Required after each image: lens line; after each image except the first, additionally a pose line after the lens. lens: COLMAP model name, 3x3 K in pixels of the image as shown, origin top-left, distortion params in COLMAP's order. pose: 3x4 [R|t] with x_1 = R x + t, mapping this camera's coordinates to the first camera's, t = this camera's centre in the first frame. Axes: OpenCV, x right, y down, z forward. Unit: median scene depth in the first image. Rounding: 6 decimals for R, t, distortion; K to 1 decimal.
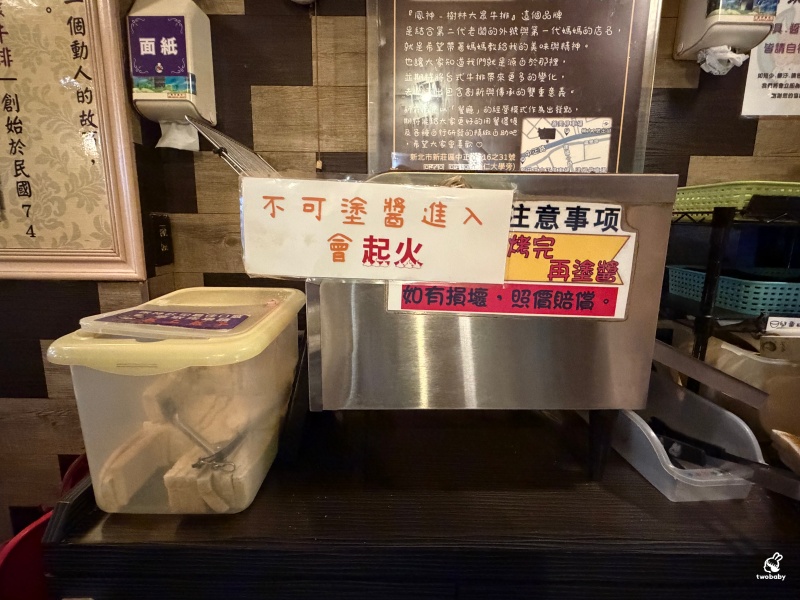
lens RADIAL K [[405.7, 0, 396.5], [0, 405.7, 297.6], [0, 0, 1]] dist [0.000367, 0.000252]
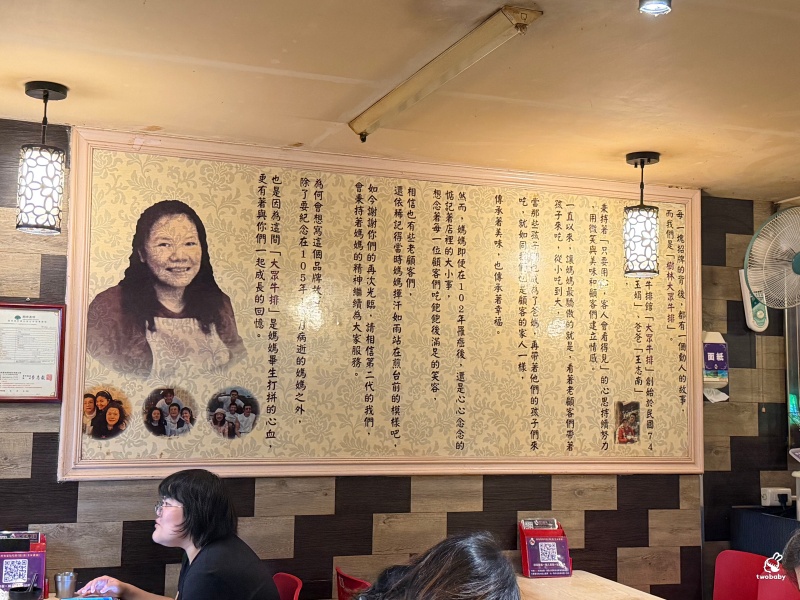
lens RADIAL K [[1083.4, 0, 400.3], [0, 1083.4, 298.3], [0, 0, 1]] dist [0.046165, 0.000000]
pose [[0.936863, 0.040741, 0.347314, -3.858179], [0.060608, 0.959242, -0.276011, 0.498997], [-0.344404, 0.279634, 0.896209, -3.335298]]
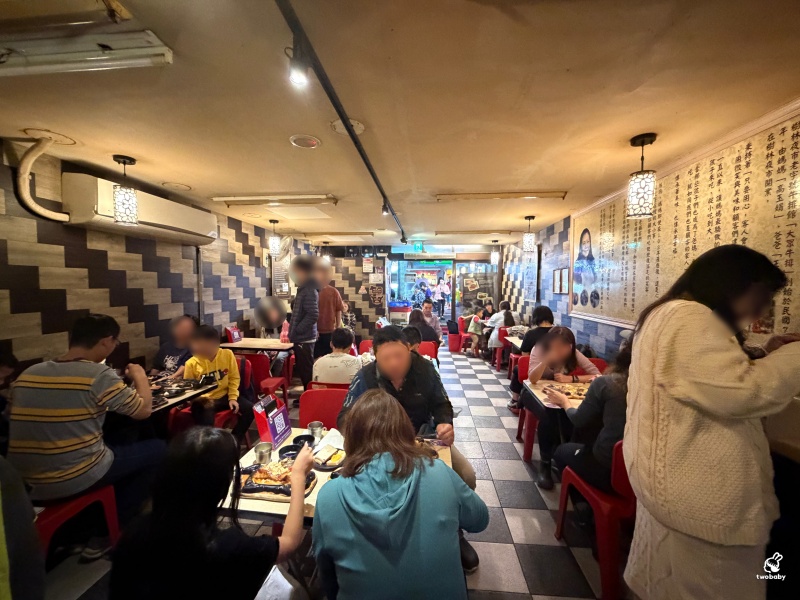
lens RADIAL K [[318.2, 0, 400.8], [0, 318.2, 298.8], [0, 0, 1]] dist [0.000001, 0.000018]
pose [[-0.088443, 0.032829, -0.995540, 0.927705], [-0.202122, 0.978072, 0.050209, -0.056483], [0.975359, 0.205661, -0.079869, -0.867888]]
